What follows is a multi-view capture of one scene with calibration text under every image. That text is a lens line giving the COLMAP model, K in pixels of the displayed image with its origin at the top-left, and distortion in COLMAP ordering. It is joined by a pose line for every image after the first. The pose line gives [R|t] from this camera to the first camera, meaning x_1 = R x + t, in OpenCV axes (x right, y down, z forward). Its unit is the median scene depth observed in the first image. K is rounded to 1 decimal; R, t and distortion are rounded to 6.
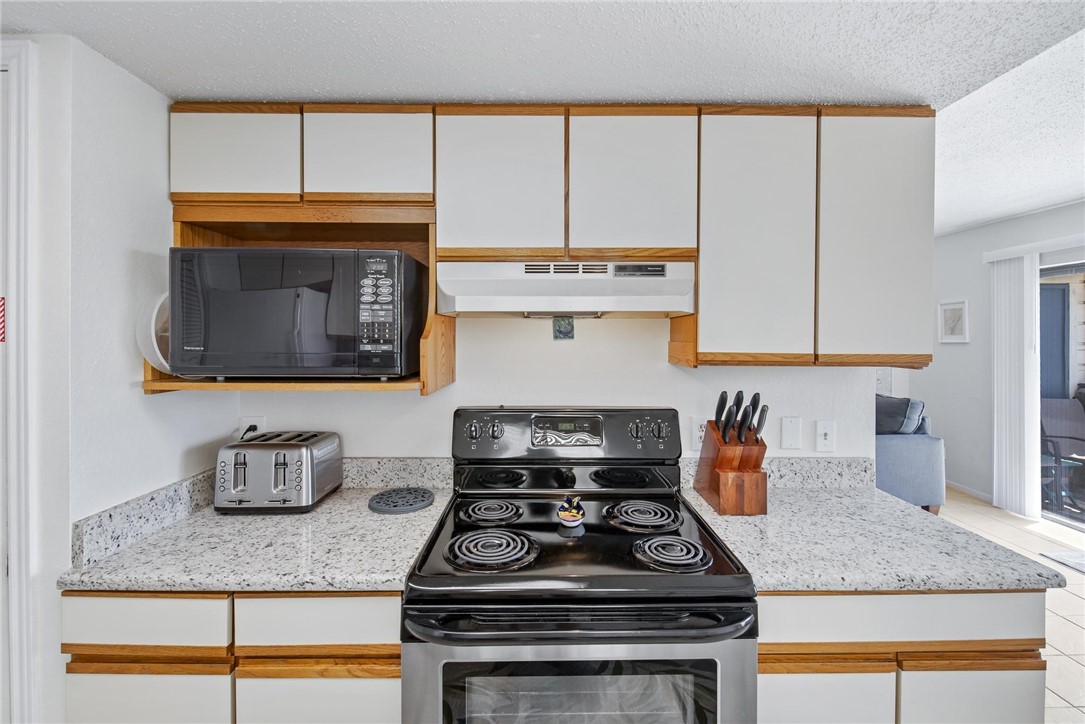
lens RADIAL K [[480.1, 0, 546.9], [0, 480.1, 337.6], [0, 0, 1]] dist [0.001812, -0.001689]
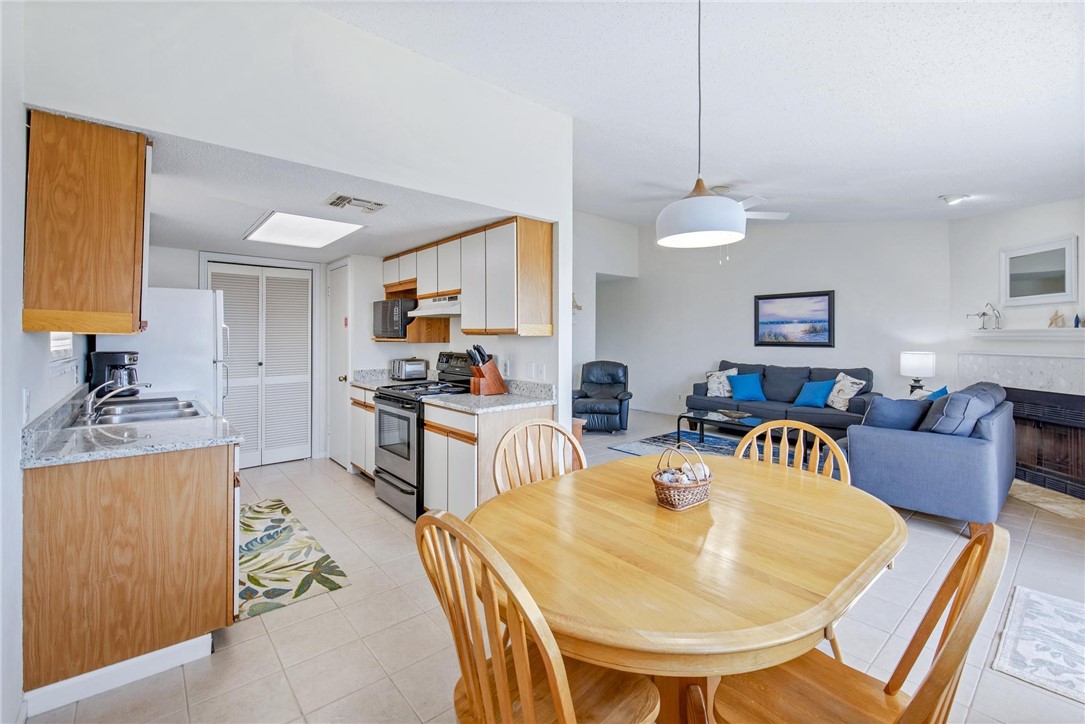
lens RADIAL K [[480.1, 0, 571.9], [0, 480.1, 334.0], [0, 0, 1]] dist [0.001812, -0.001689]
pose [[0.667037, -0.006804, -0.744994, 2.654091], [-0.003962, 0.999912, -0.012679, 0.089702], [0.745014, 0.011409, 0.666951, -0.290482]]
